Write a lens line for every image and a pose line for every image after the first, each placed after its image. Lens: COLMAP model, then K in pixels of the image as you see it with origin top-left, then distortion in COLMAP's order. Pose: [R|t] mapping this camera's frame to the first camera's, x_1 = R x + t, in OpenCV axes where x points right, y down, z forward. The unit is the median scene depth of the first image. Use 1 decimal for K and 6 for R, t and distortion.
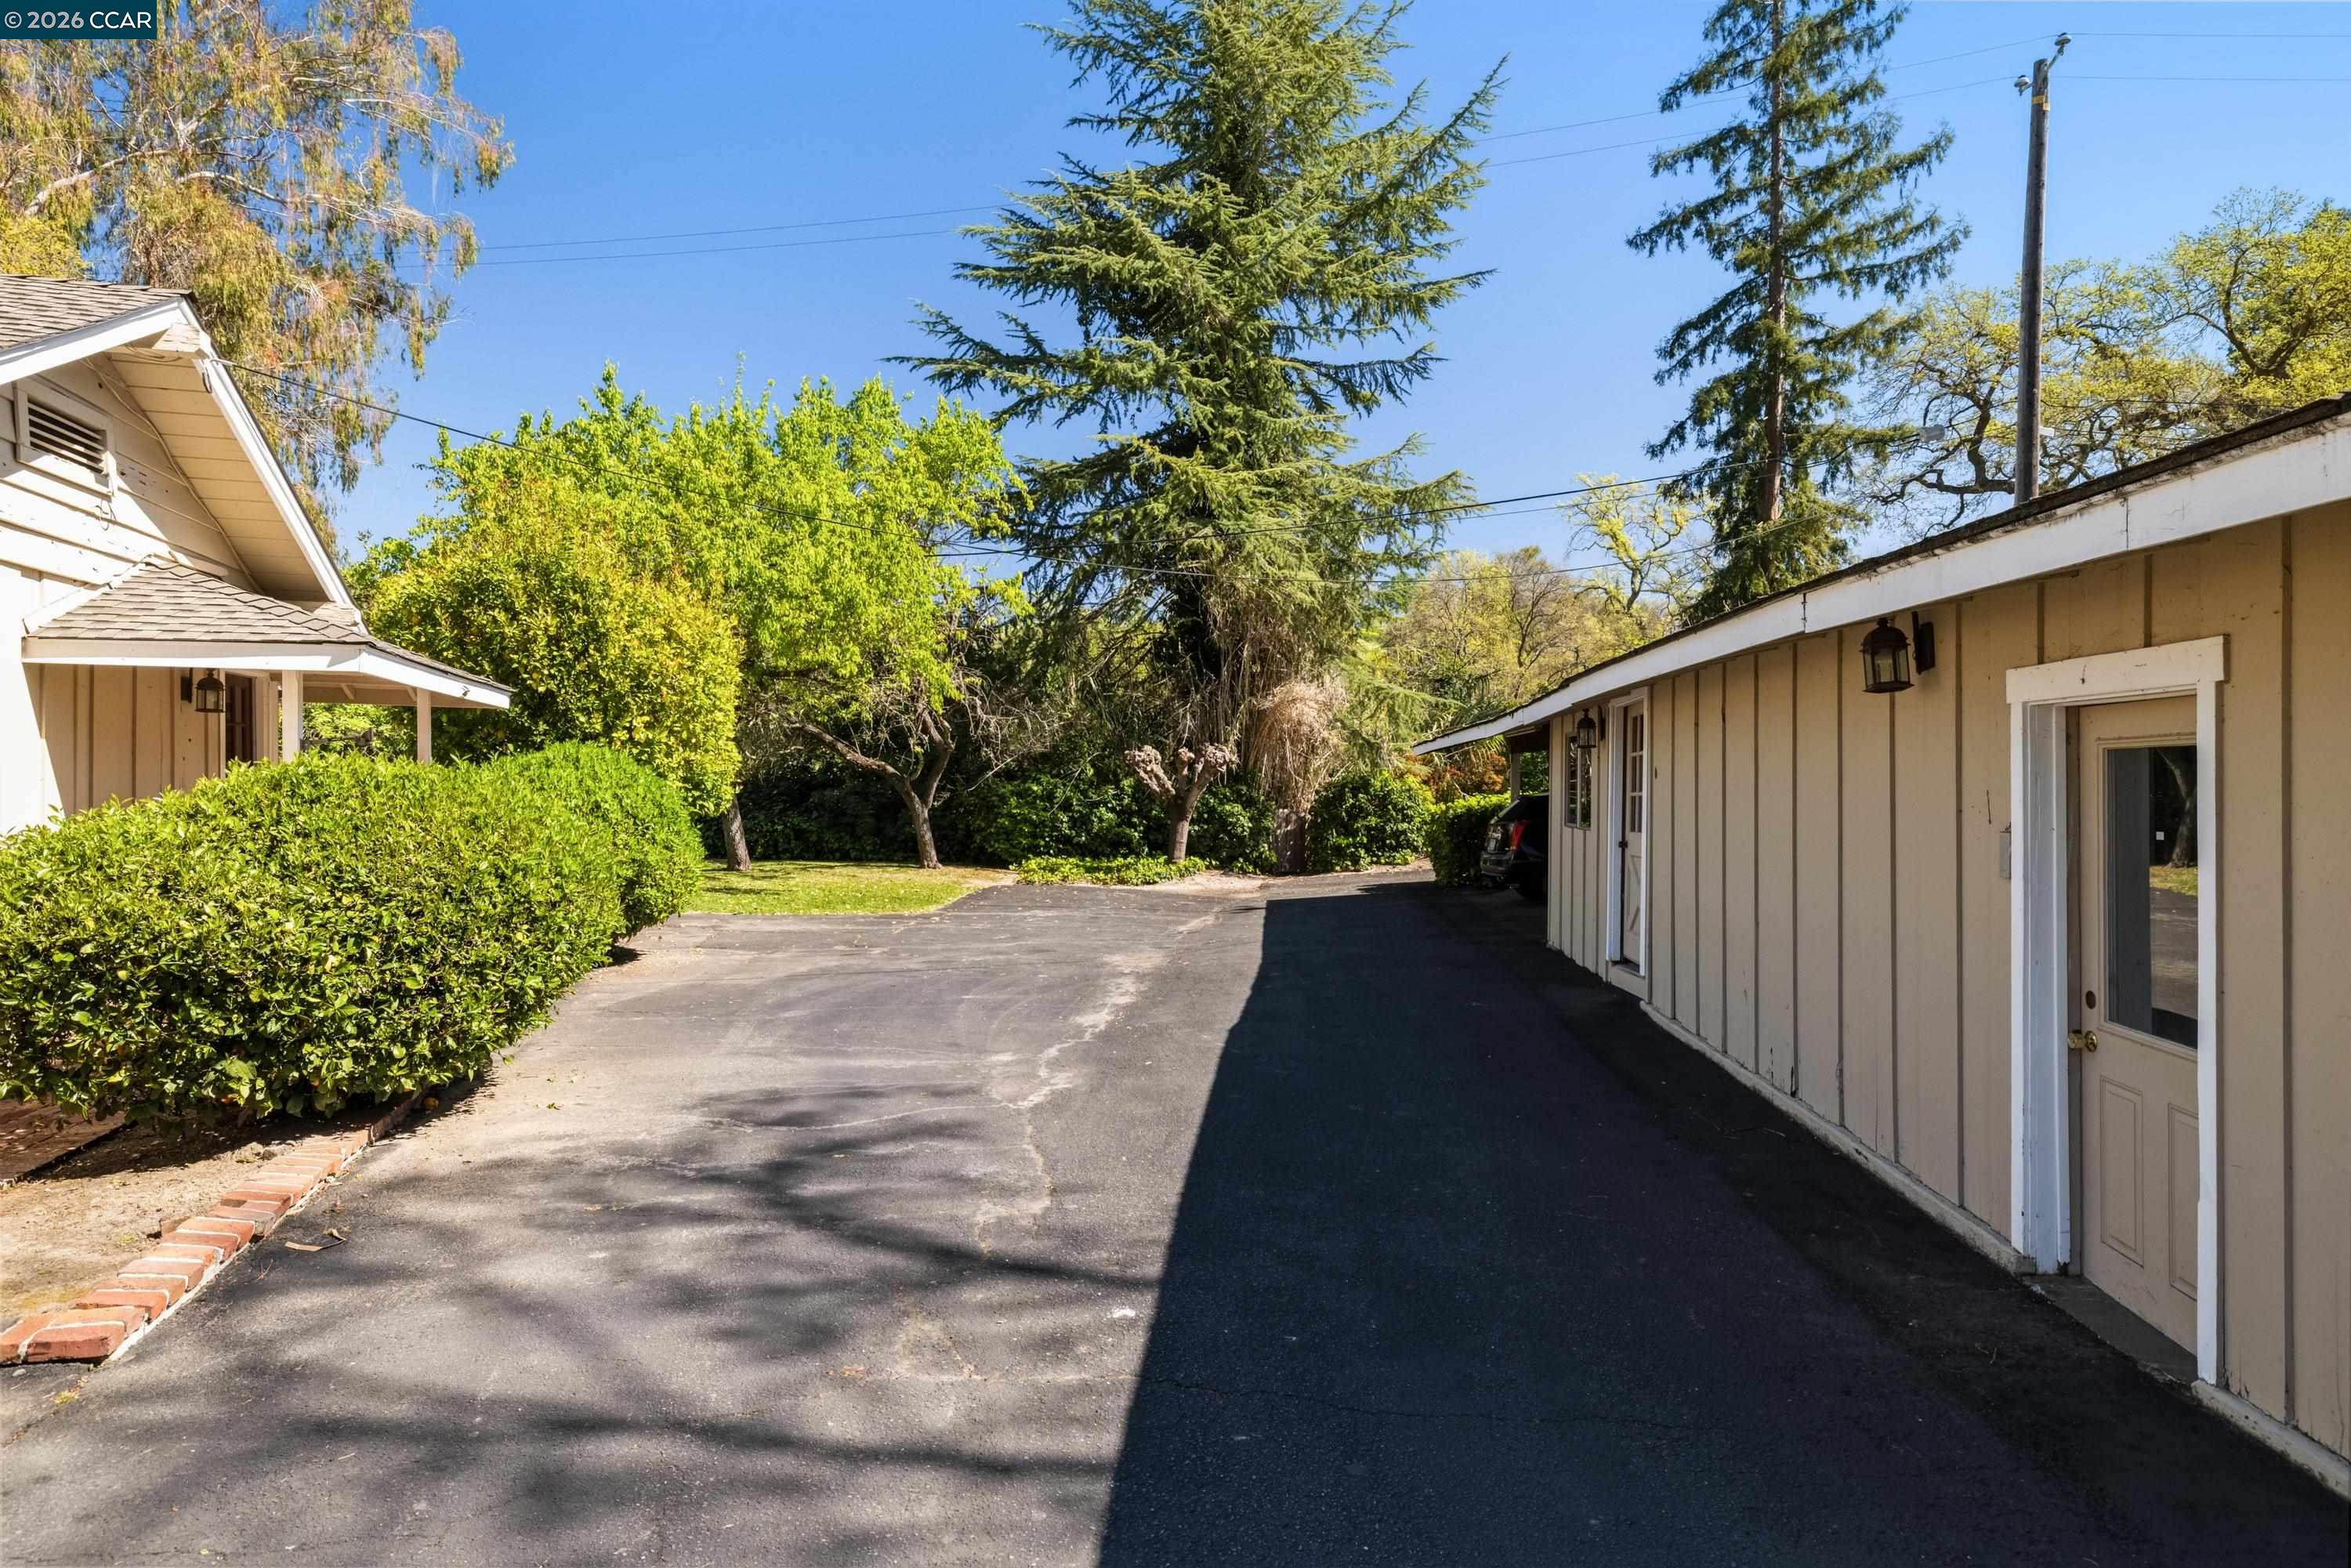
lens RADIAL K [[1232.3, 0, 1186.1], [0, 1232.3, 802.4], [0, 0, 1]] dist [-0.003213, 0.001847]
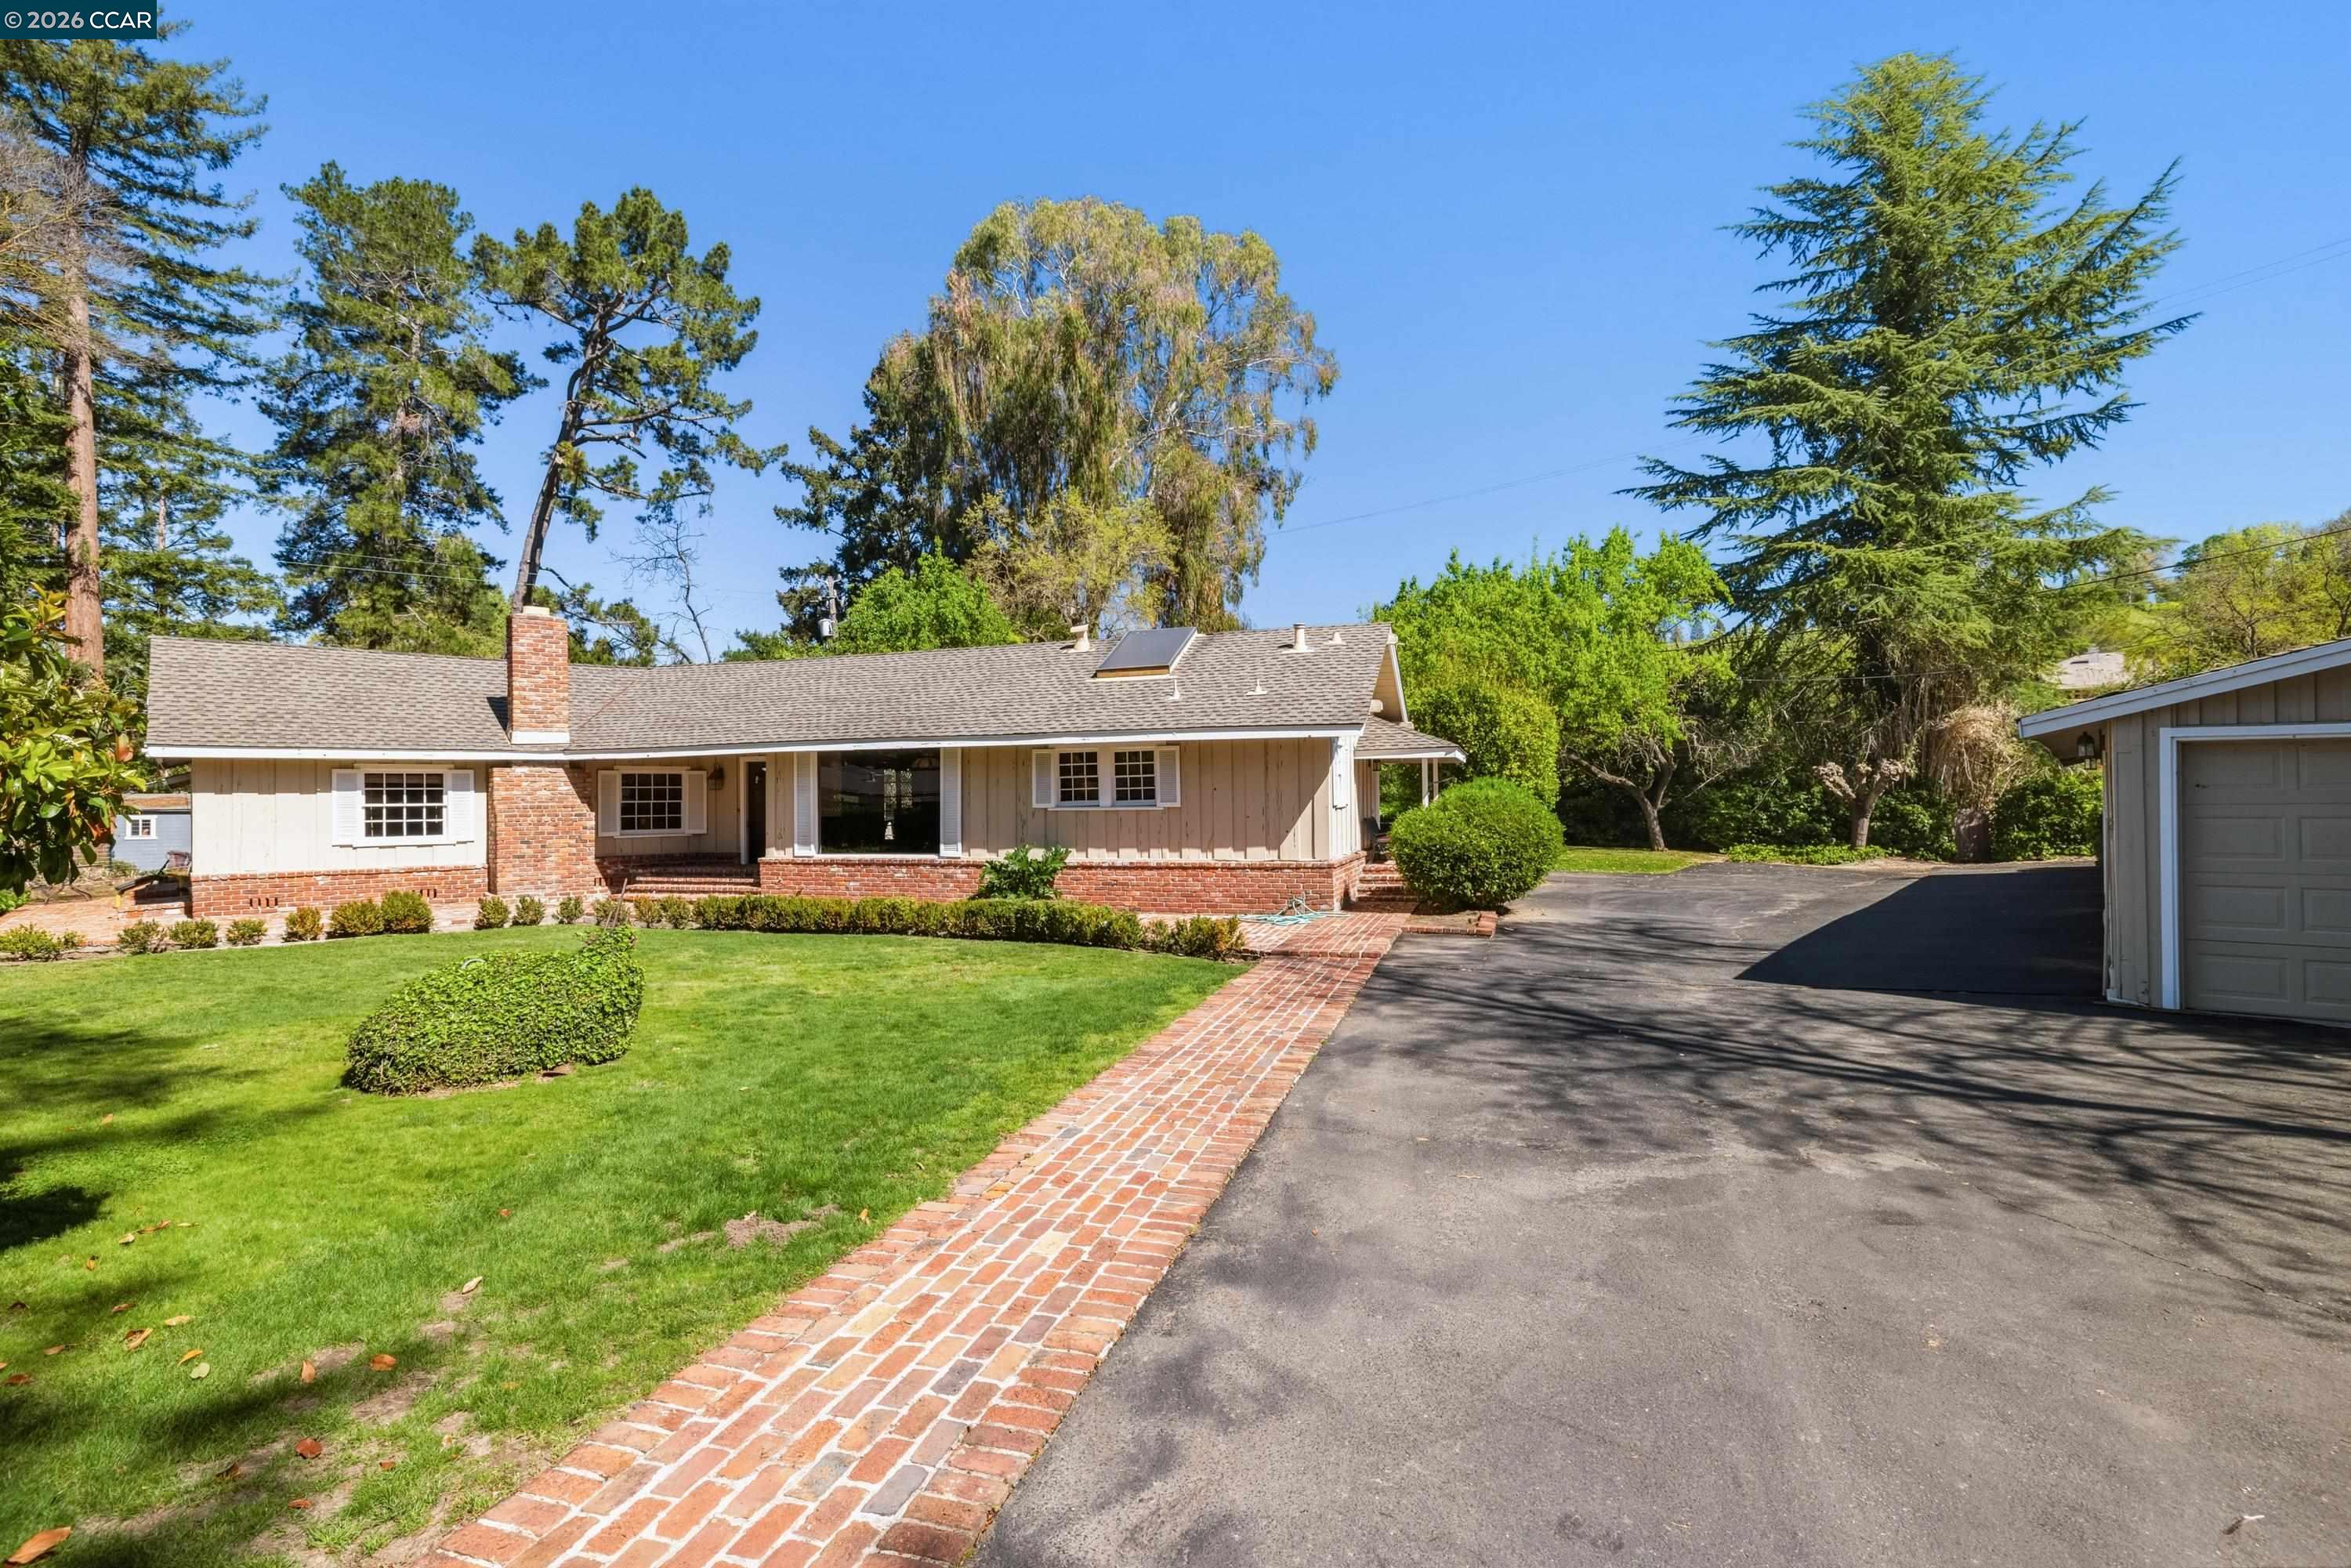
lens RADIAL K [[1120.3, 0, 1175.5], [0, 1120.3, 777.1], [0, 0, 1]] dist [0.000234, 0.001293]
pose [[0.830354, -0.021093, -0.556837, 0.052054], [0.005892, 0.999560, -0.029077, 0.001478], [0.557205, 0.020863, 0.830113, -0.392716]]
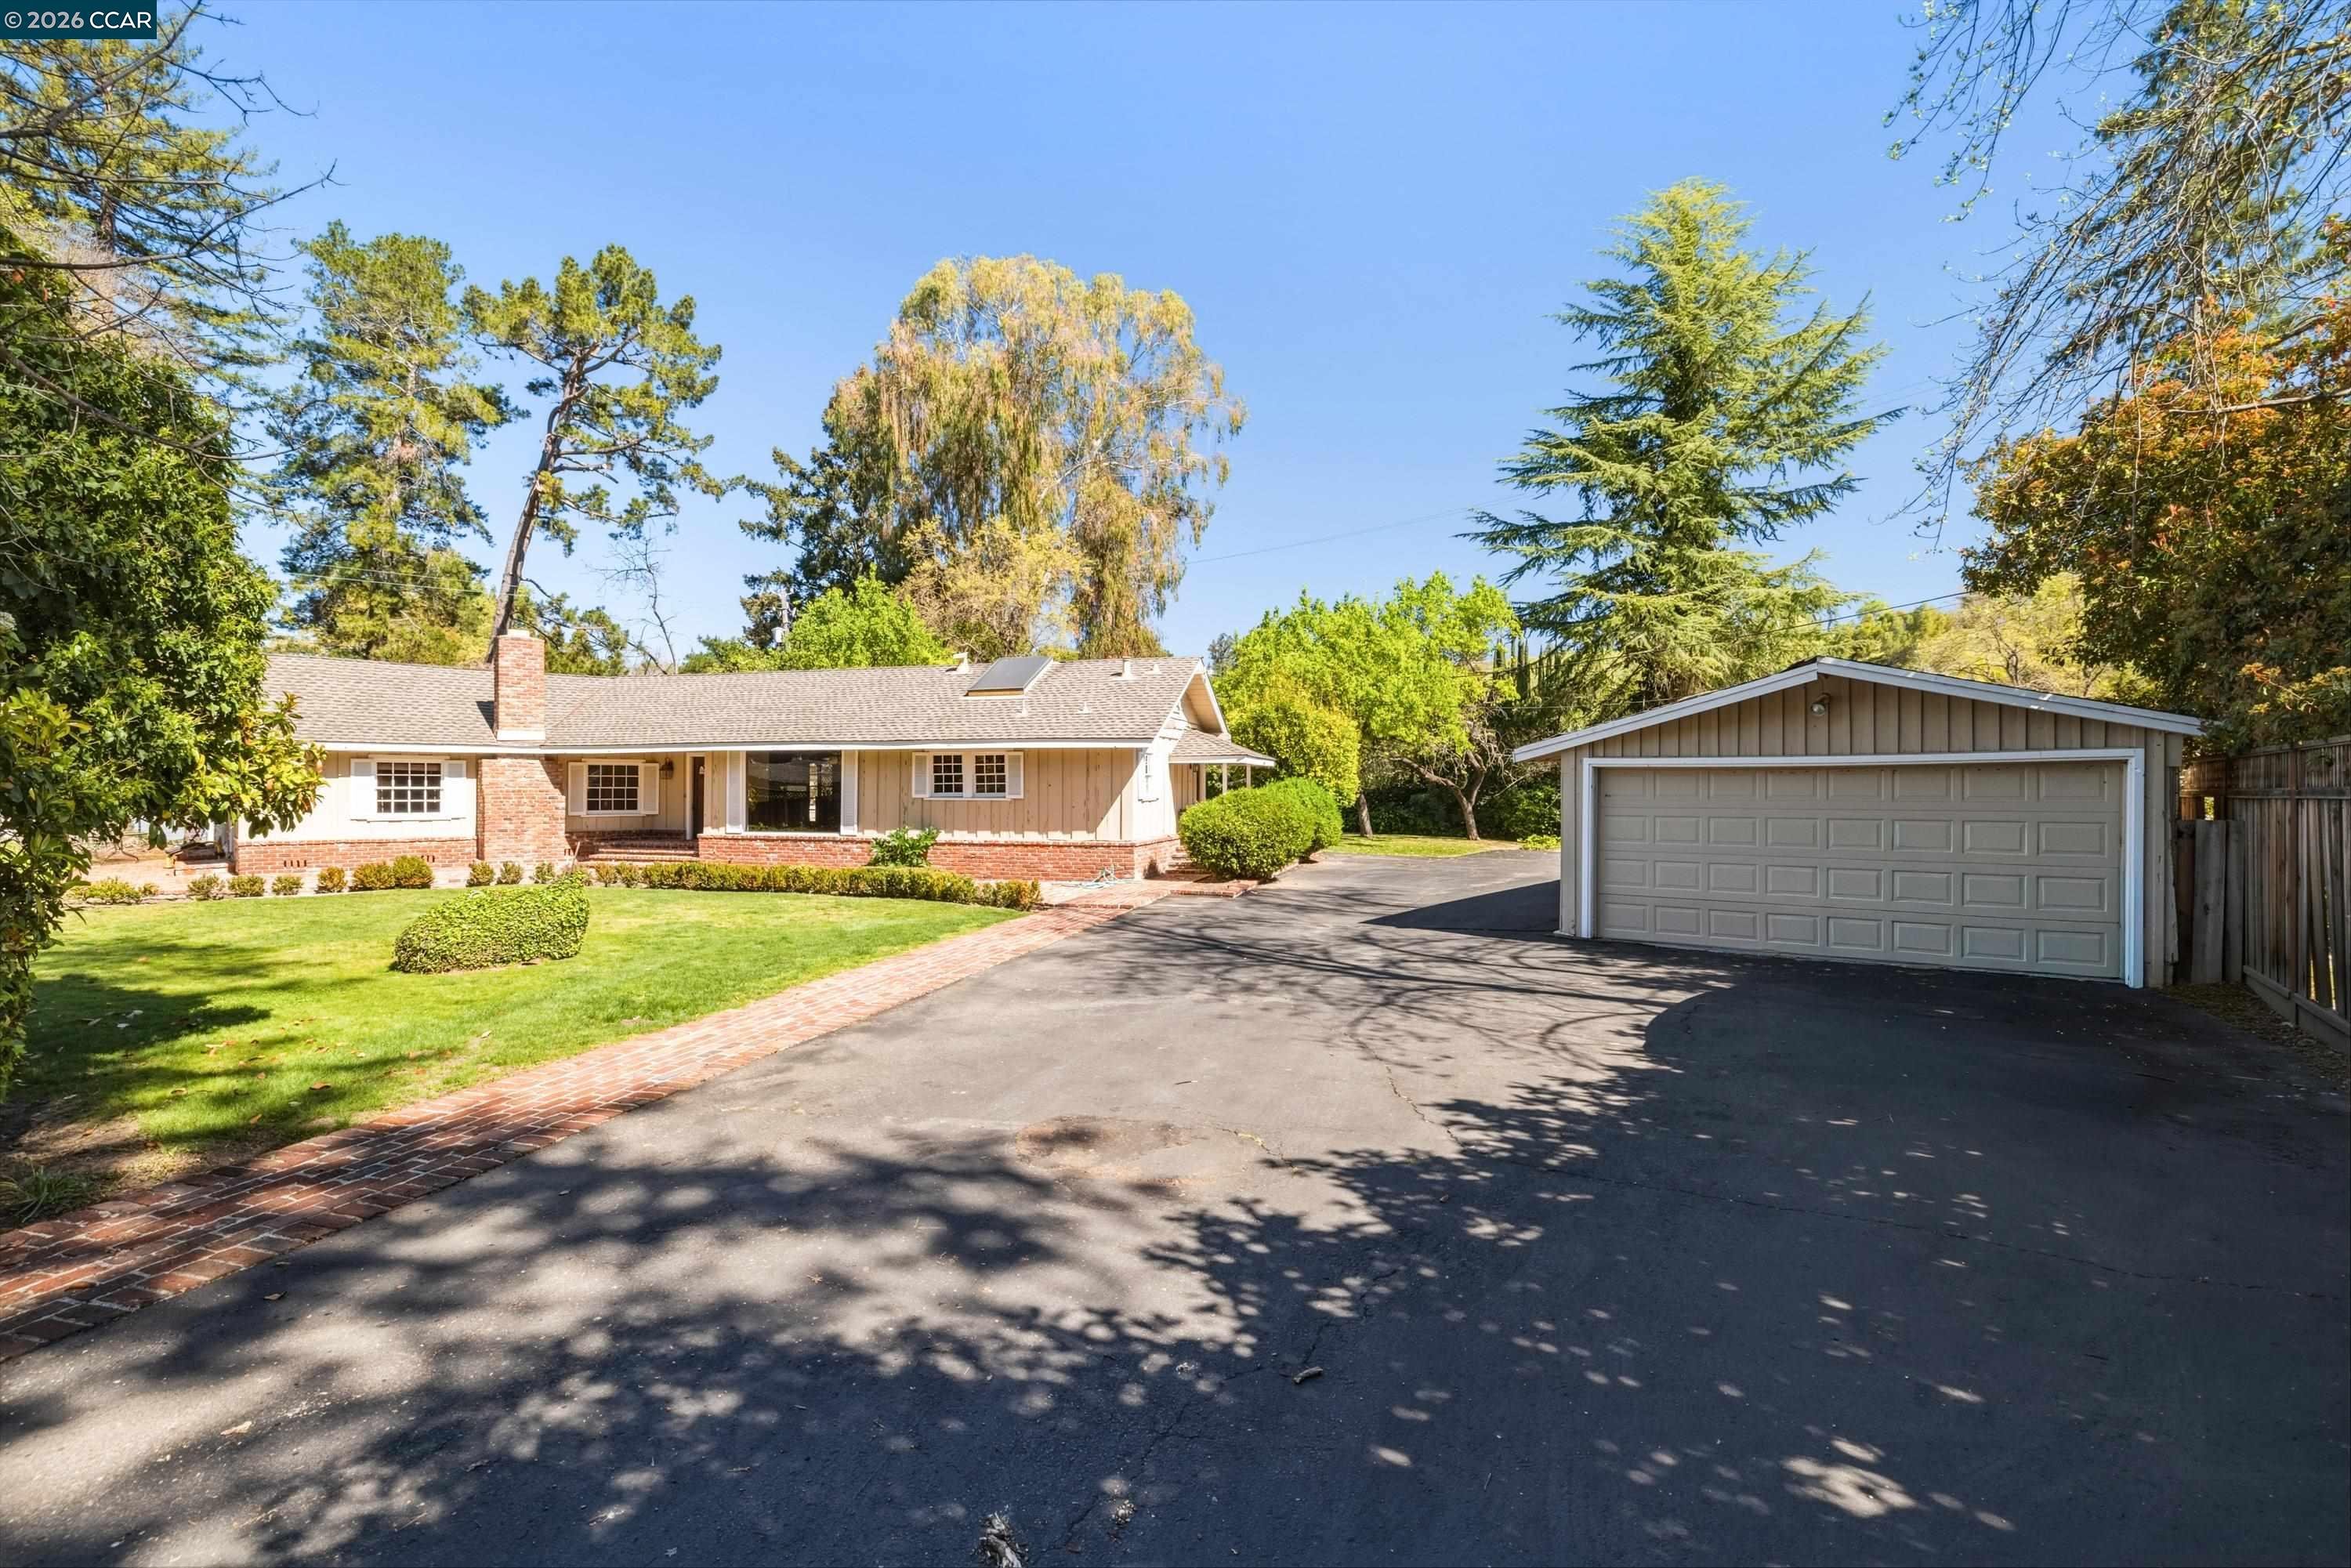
lens RADIAL K [[1054.9, 0, 1175.1], [0, 1054.9, 778.2], [0, 0, 1]] dist [0.001945, 0.000131]
pose [[0.852358, -0.003478, -0.522948, 0.206655], [-0.008223, 0.999765, -0.020051, -0.000438], [0.522895, 0.021391, 0.852129, -0.471489]]
